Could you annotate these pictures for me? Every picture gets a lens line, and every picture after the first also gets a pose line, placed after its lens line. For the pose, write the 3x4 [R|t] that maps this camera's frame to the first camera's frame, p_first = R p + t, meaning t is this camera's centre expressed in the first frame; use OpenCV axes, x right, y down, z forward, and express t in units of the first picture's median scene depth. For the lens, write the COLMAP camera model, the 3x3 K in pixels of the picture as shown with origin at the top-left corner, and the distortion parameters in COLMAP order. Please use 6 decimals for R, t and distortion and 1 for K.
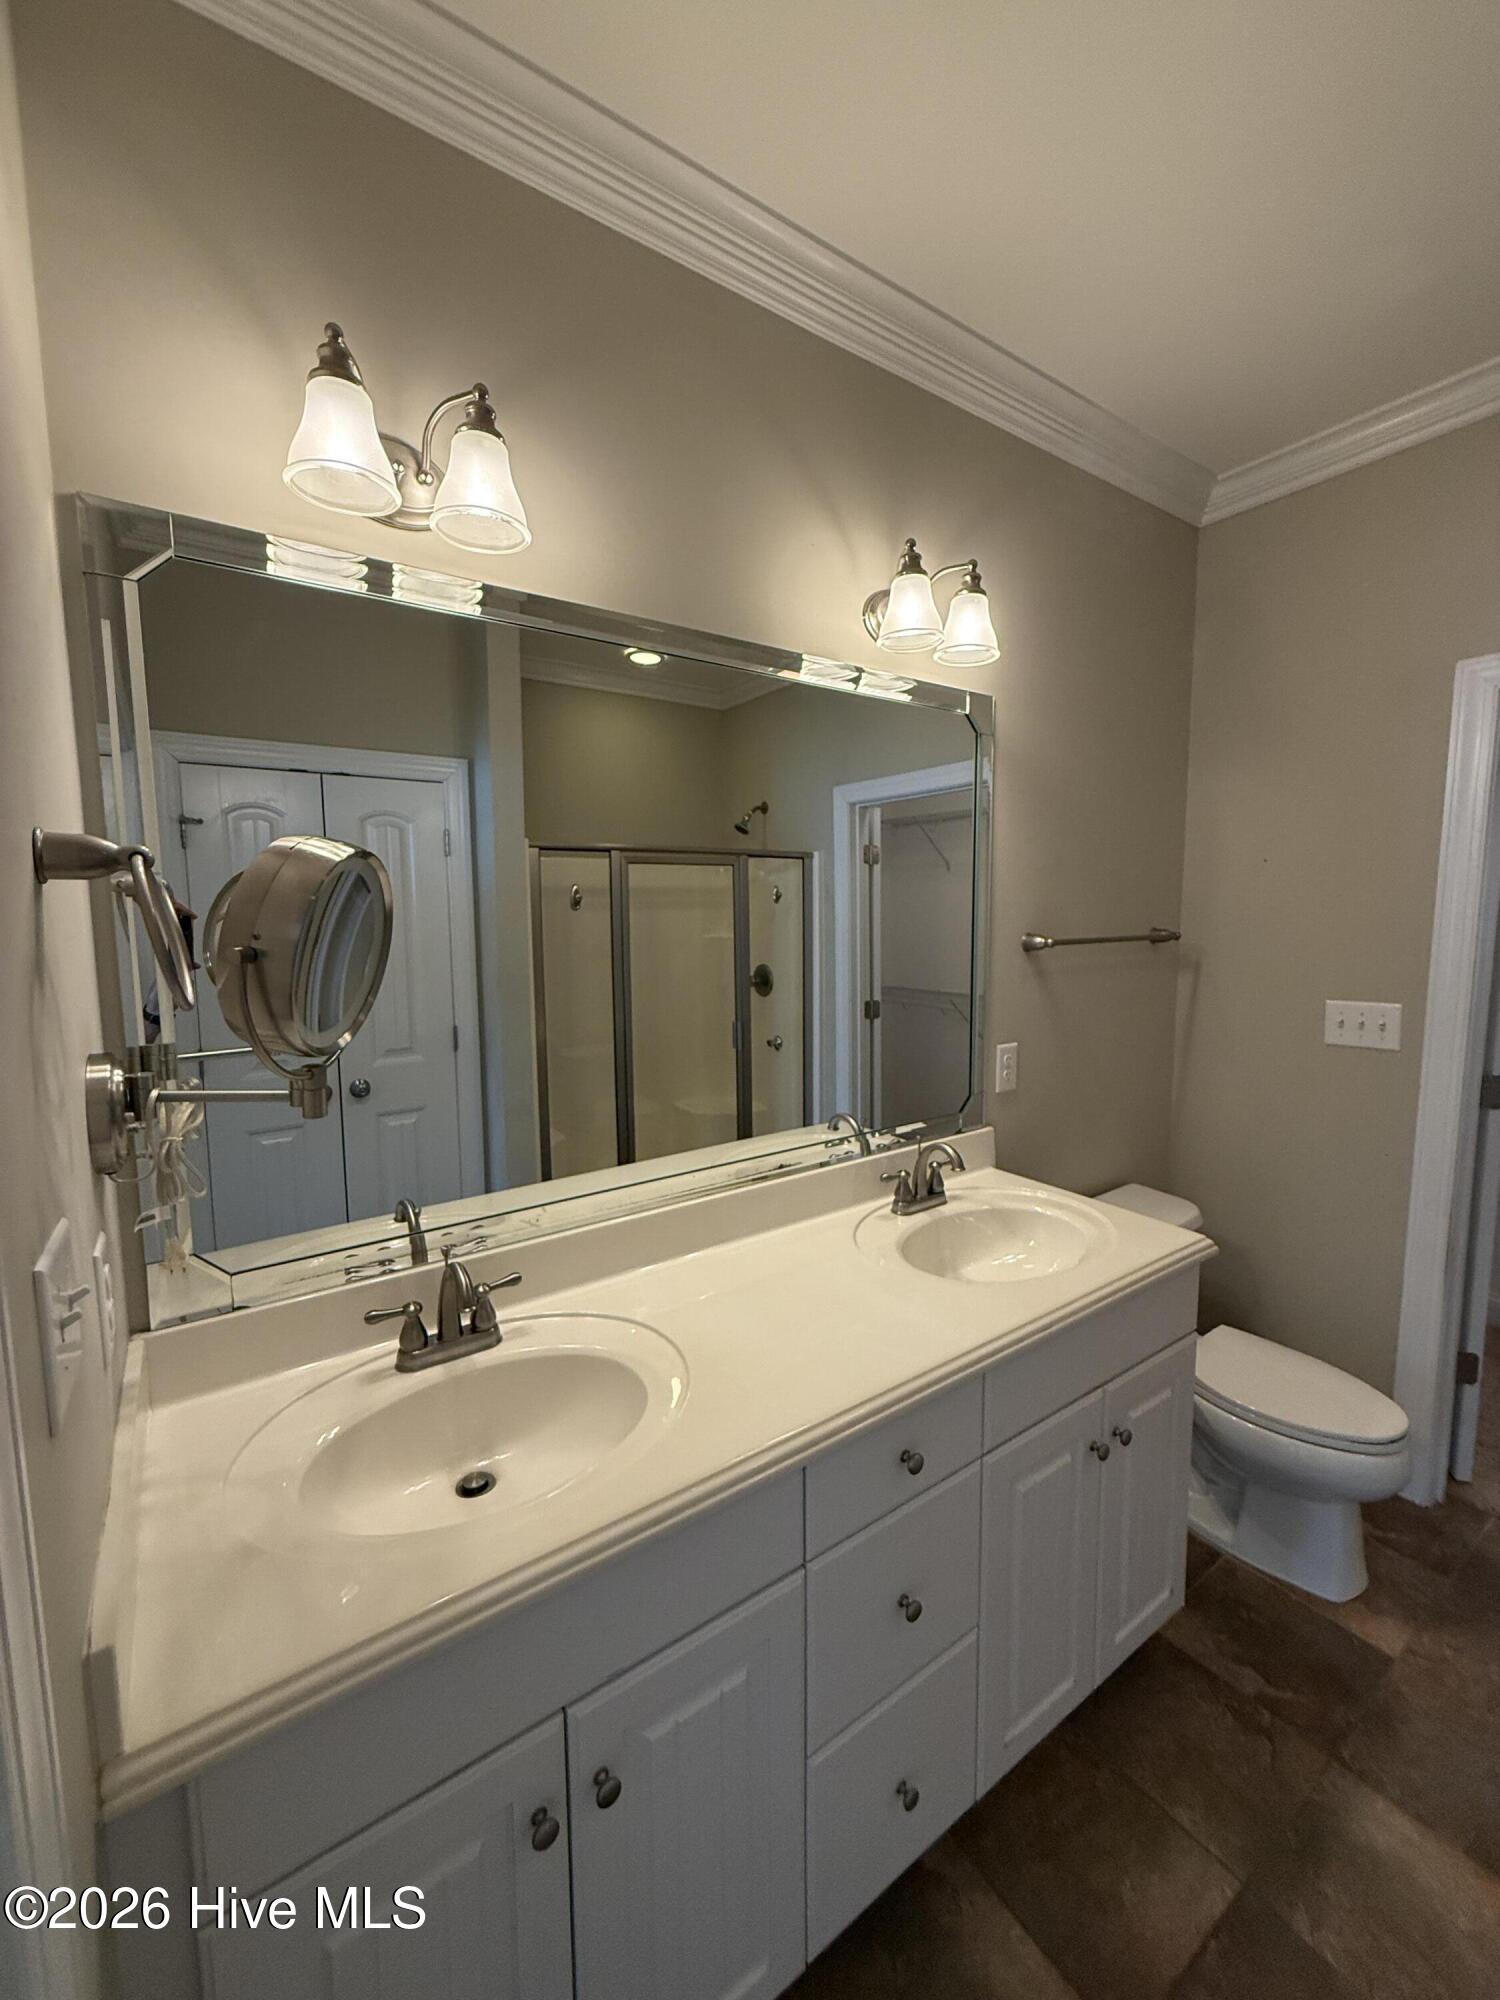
lens RADIAL K [[799.8, 0, 748.8], [0, 799.8, 996.2], [0, 0, 1]] dist [-0.000617, -0.000062]
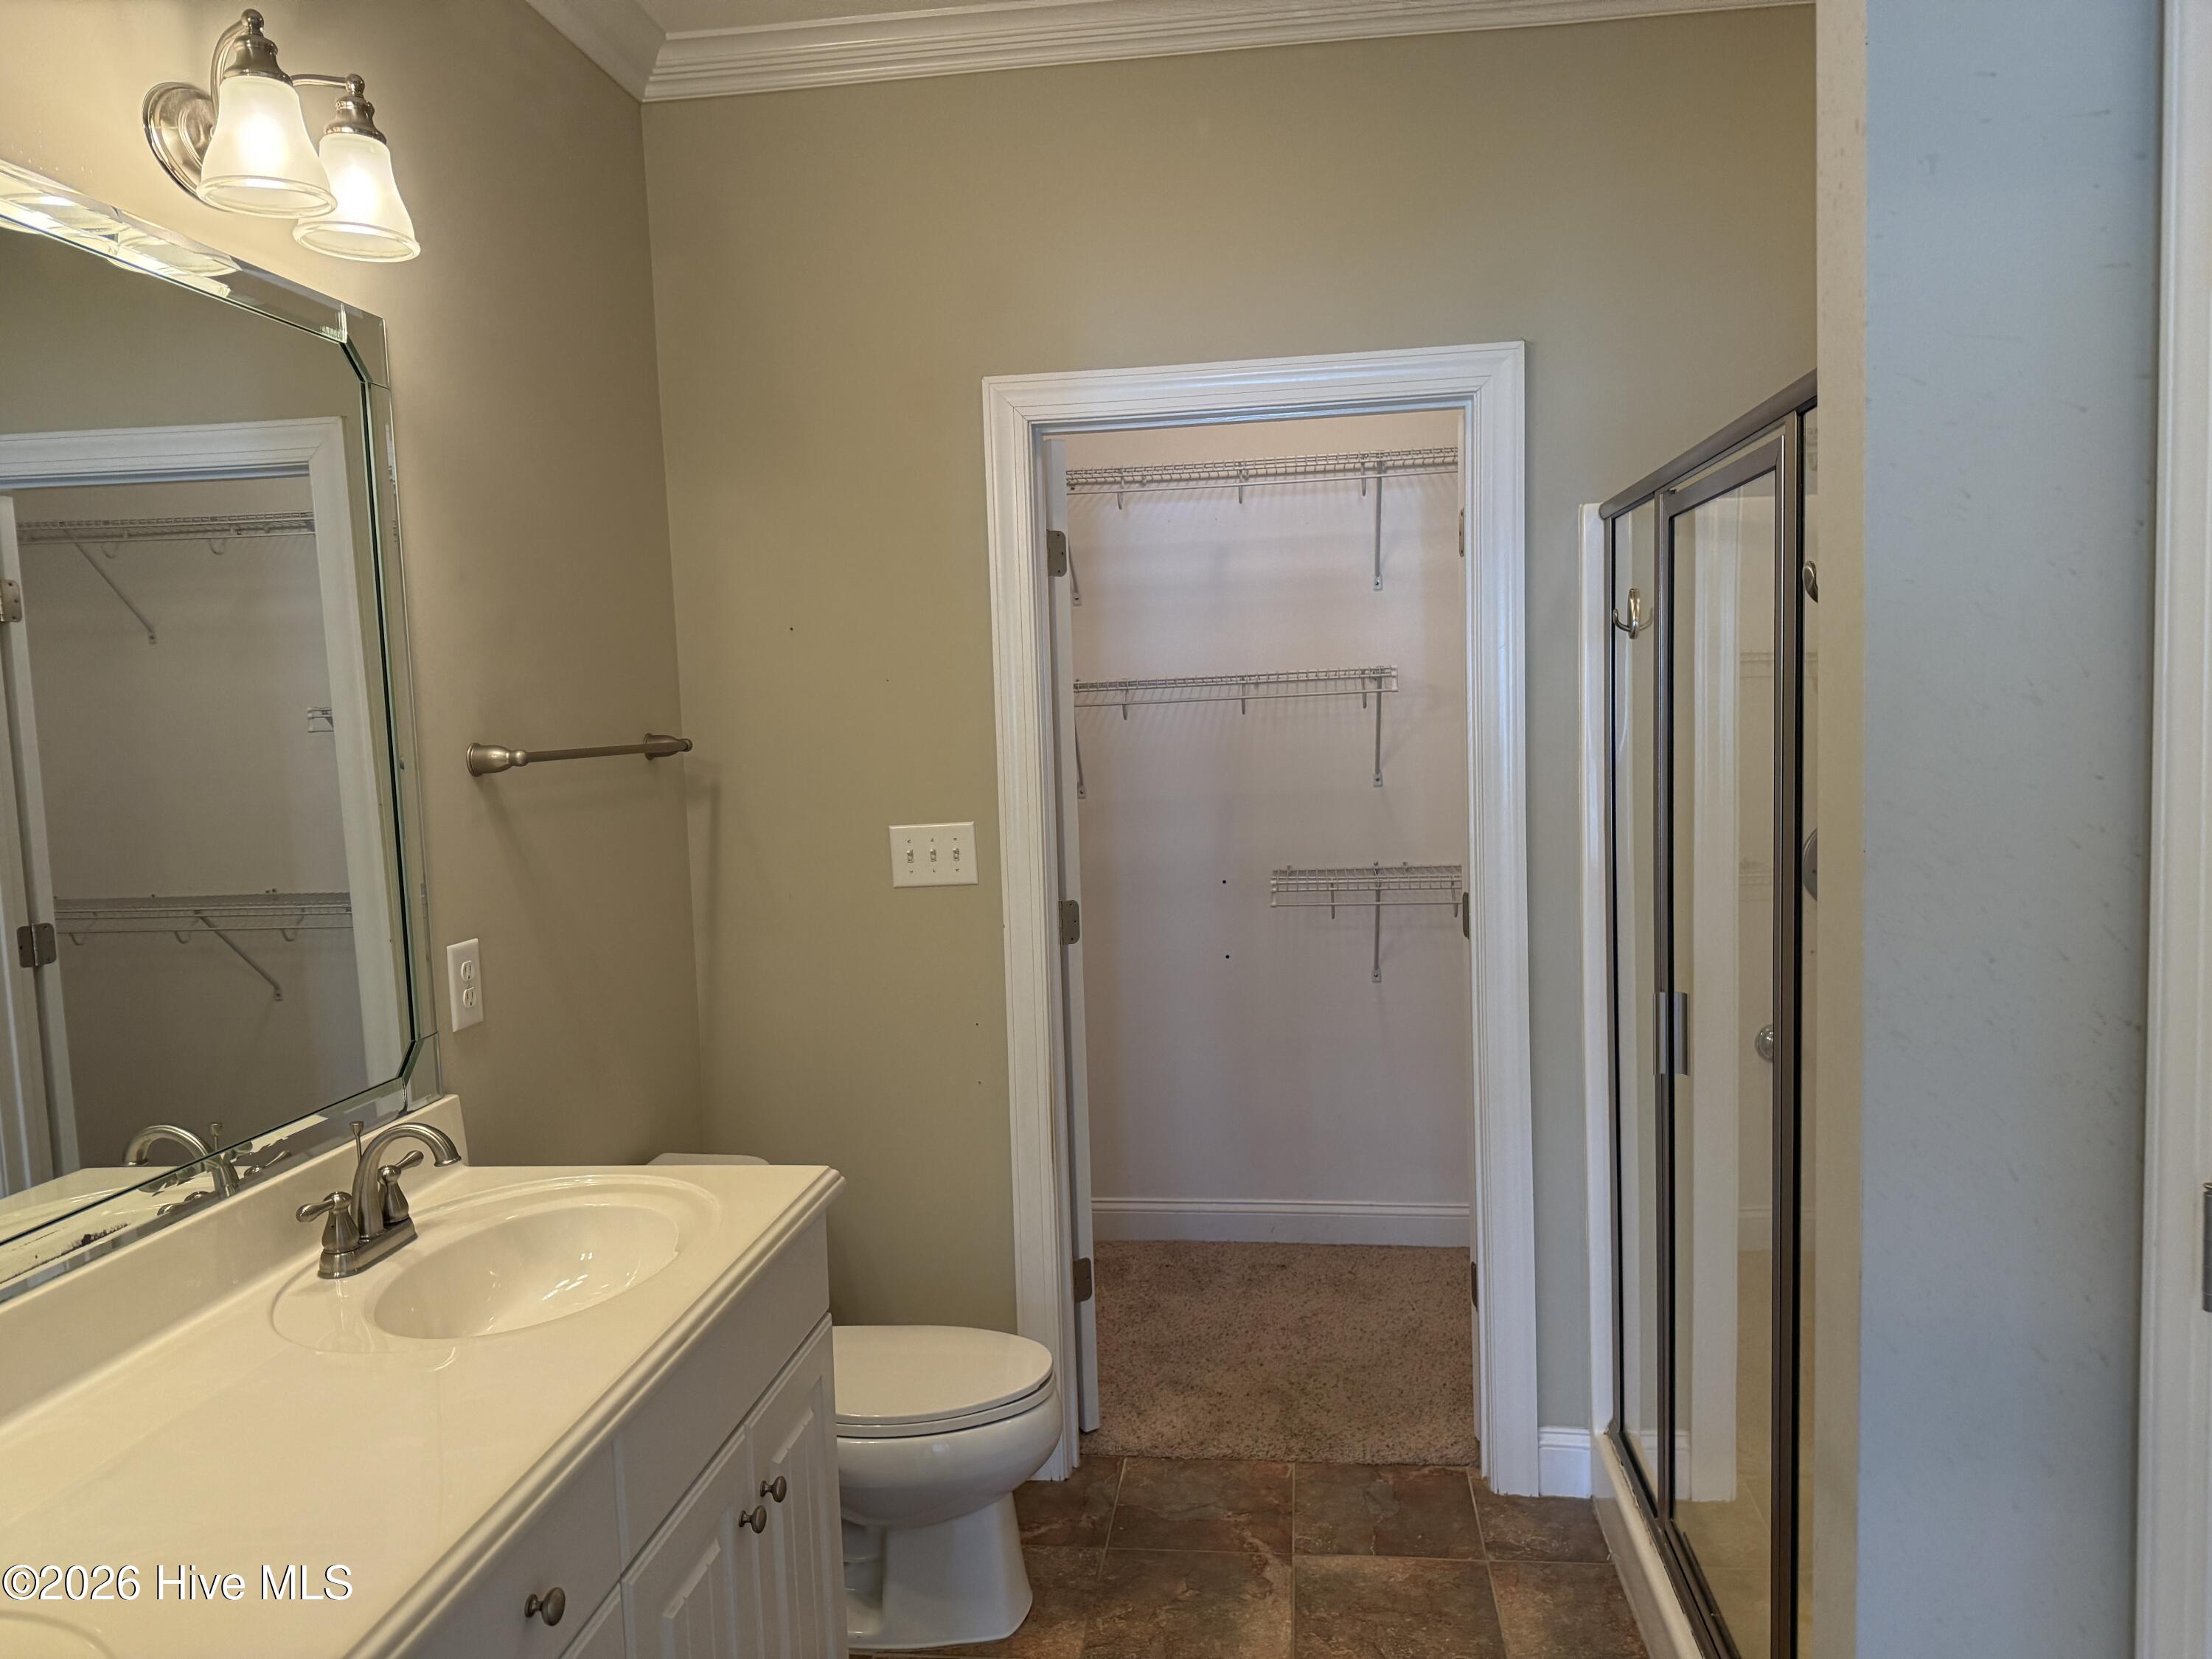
lens RADIAL K [[1551.0, 0, 1100.8], [0, 1551.0, 838.1], [0, 0, 1]] dist [0.067136, -0.094359]
pose [[0.667789, -0.076690, 0.740389, -0.209551], [0.106832, 0.994255, 0.006629, 0.032271], [-0.736644, 0.074671, 0.672146, -0.077741]]
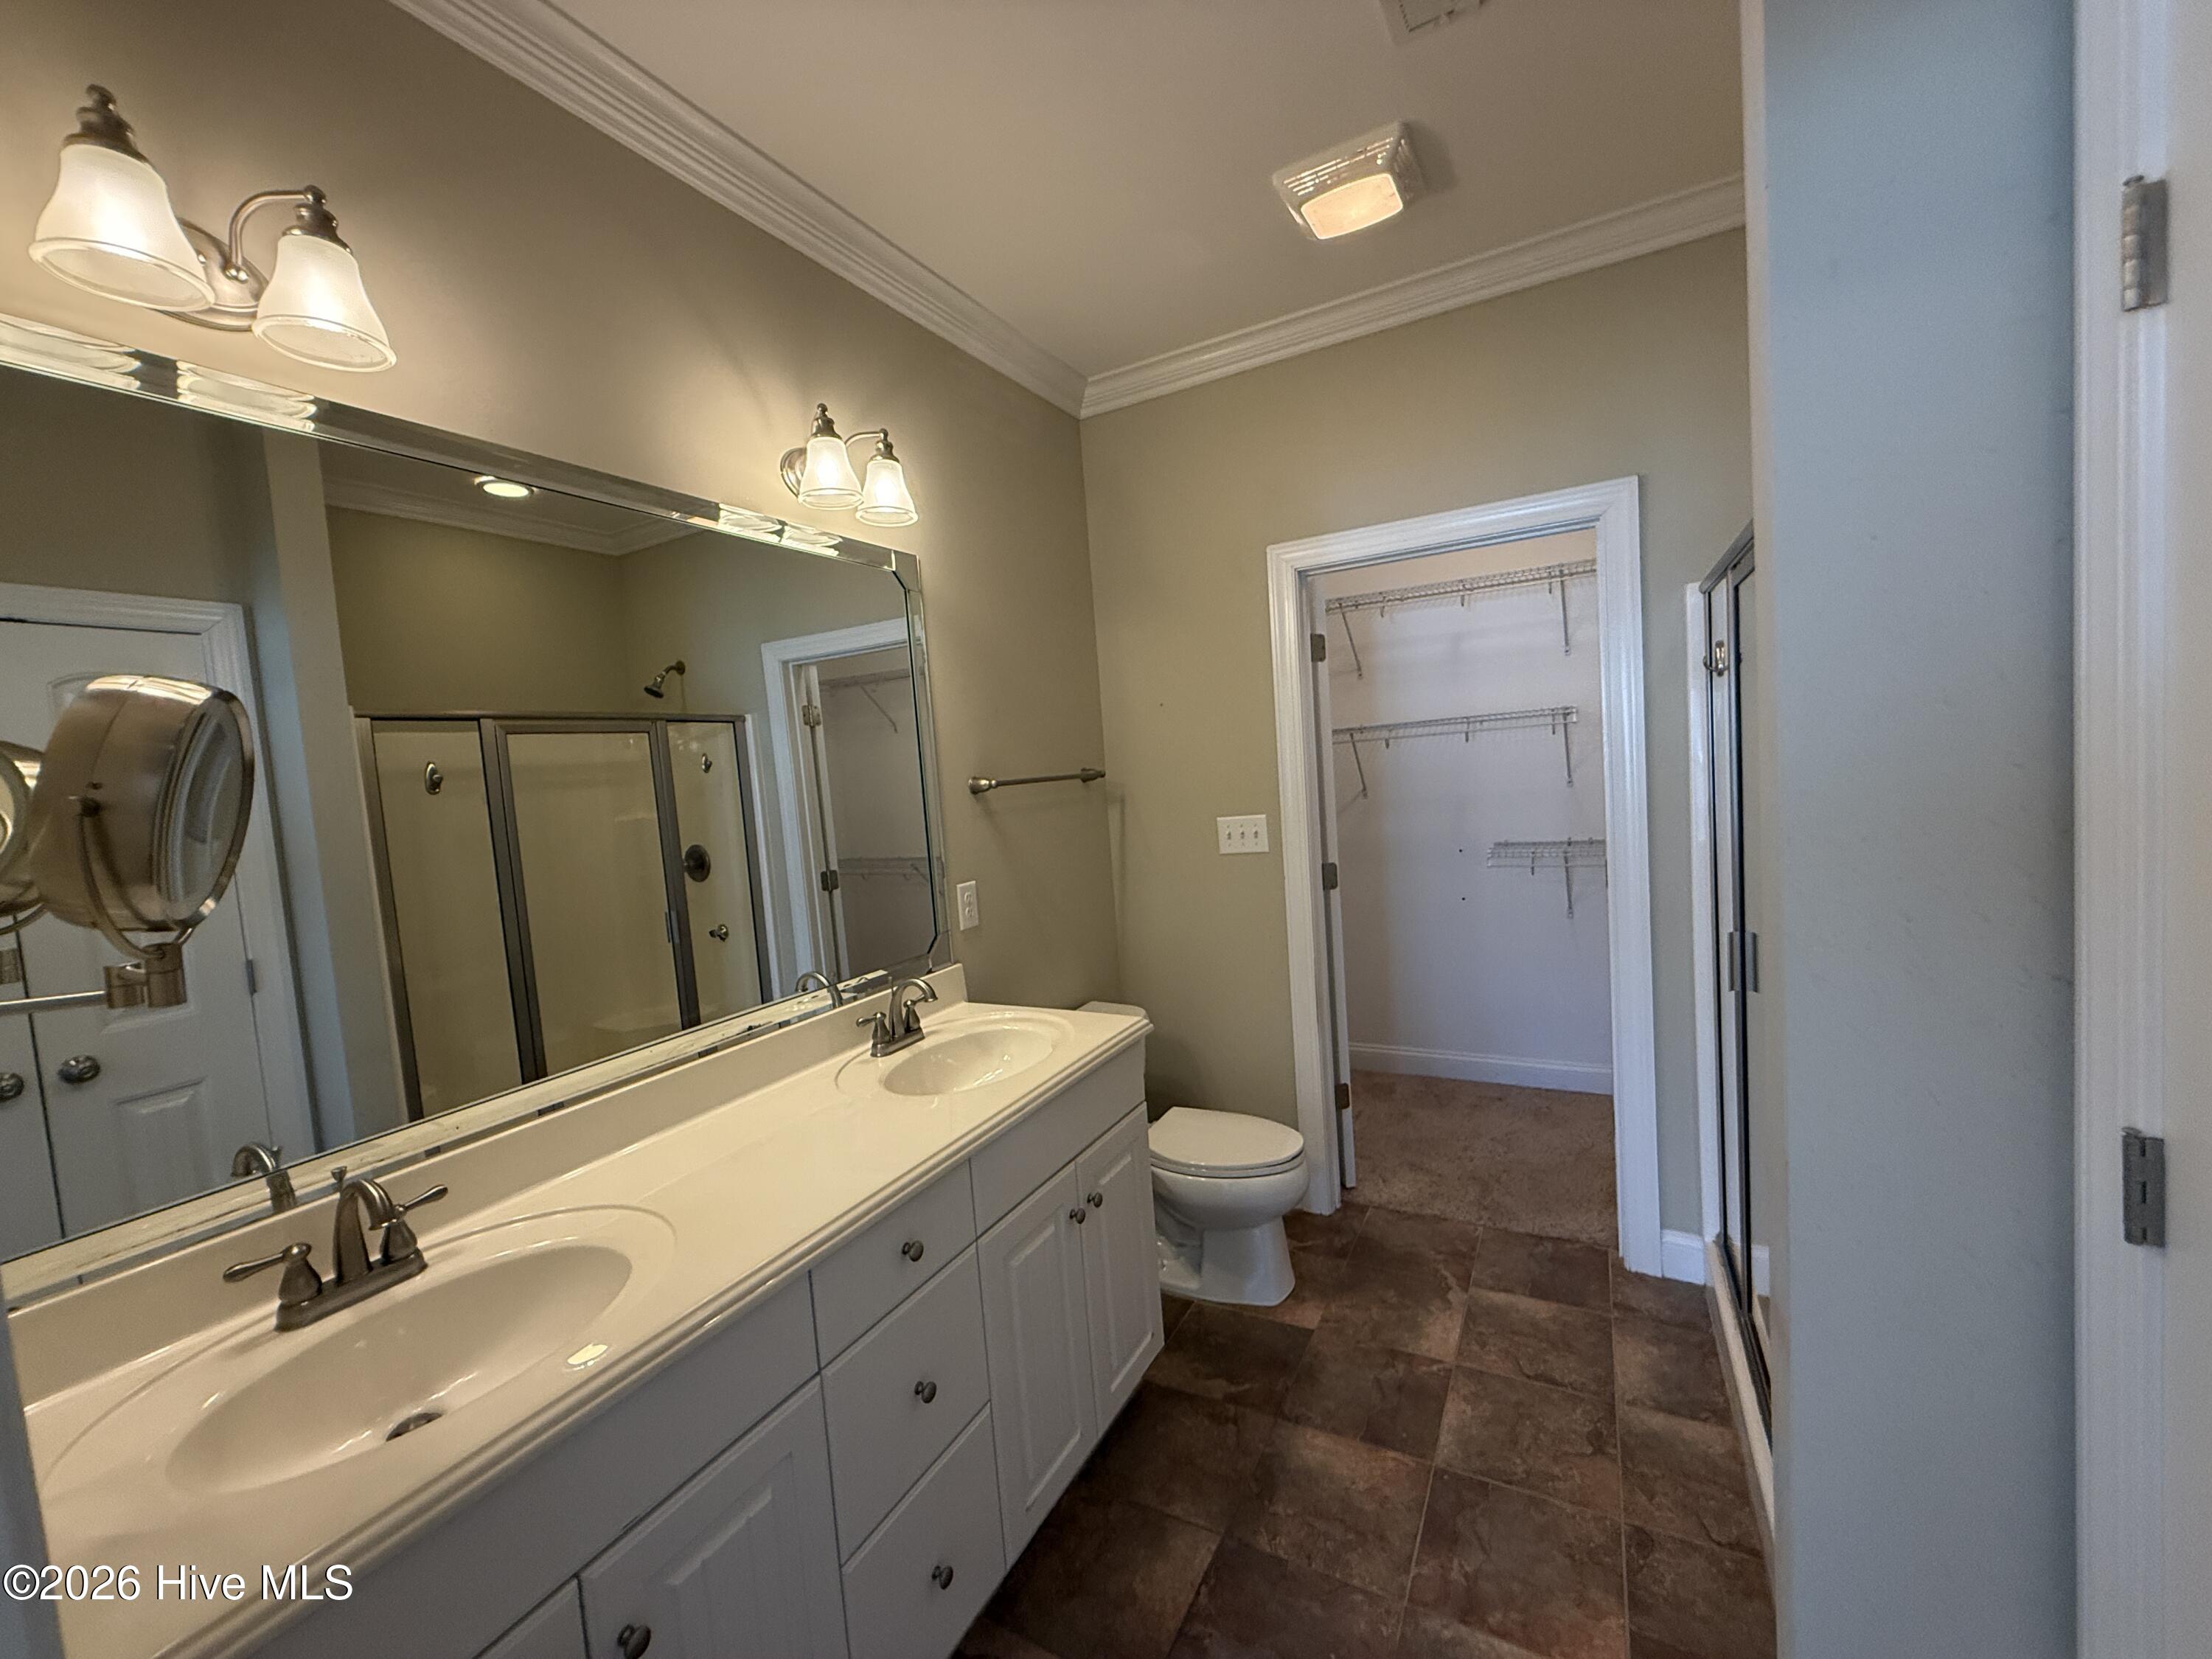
lens RADIAL K [[879.6, 0, 1097.5], [0, 879.6, 832.3], [0, 0, 1]] dist [0.003085, -0.000042]
pose [[0.893774, -0.089238, 0.439550, -0.027929], [0.111984, 0.993369, -0.026033, 0.049580], [-0.434312, 0.072490, 0.897841, -0.133107]]
